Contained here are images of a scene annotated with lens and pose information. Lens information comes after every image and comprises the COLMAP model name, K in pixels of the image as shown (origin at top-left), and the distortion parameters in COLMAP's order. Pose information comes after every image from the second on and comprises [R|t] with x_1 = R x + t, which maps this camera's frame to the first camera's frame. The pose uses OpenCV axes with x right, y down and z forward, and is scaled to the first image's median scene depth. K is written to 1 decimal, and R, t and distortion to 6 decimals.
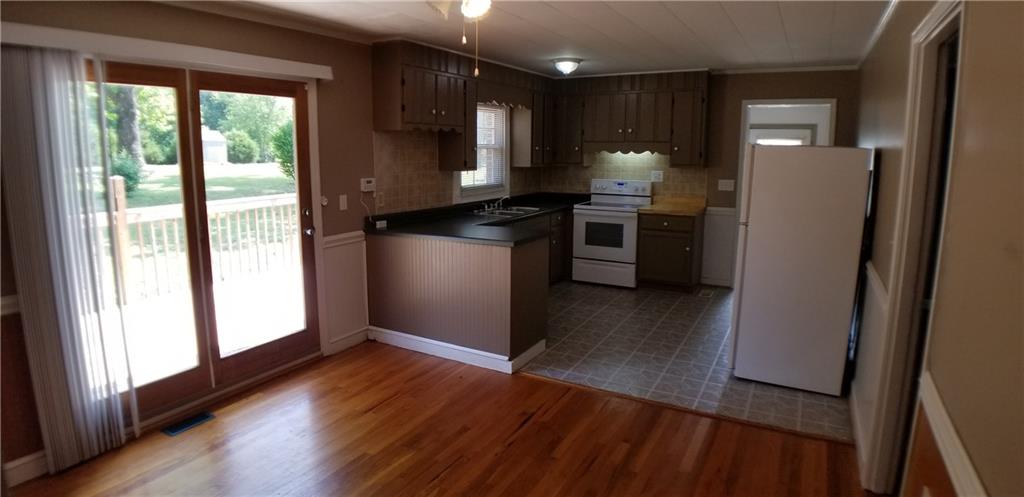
lens RADIAL K [[538.1, 0, 512.1], [0, 538.1, 235.4], [0, 0, 1]] dist [-0.081847, 0.000028]
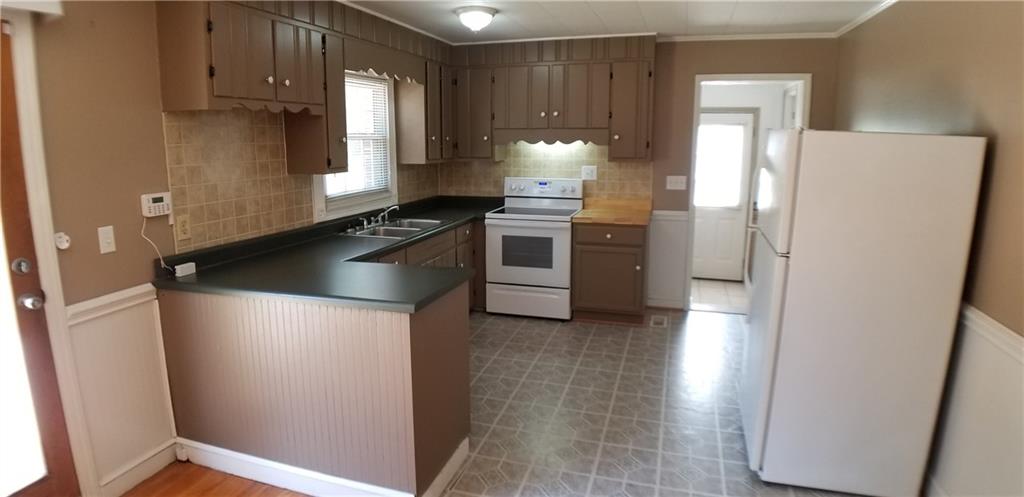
lens RADIAL K [[538.1, 0, 512.1], [0, 538.1, 235.4], [0, 0, 1]] dist [-0.081847, 0.000028]
pose [[0.977062, -0.042317, 0.208709, -0.007171], [0.038601, 0.999016, 0.021845, -0.043604], [-0.209428, -0.013287, 0.977734, 0.273427]]
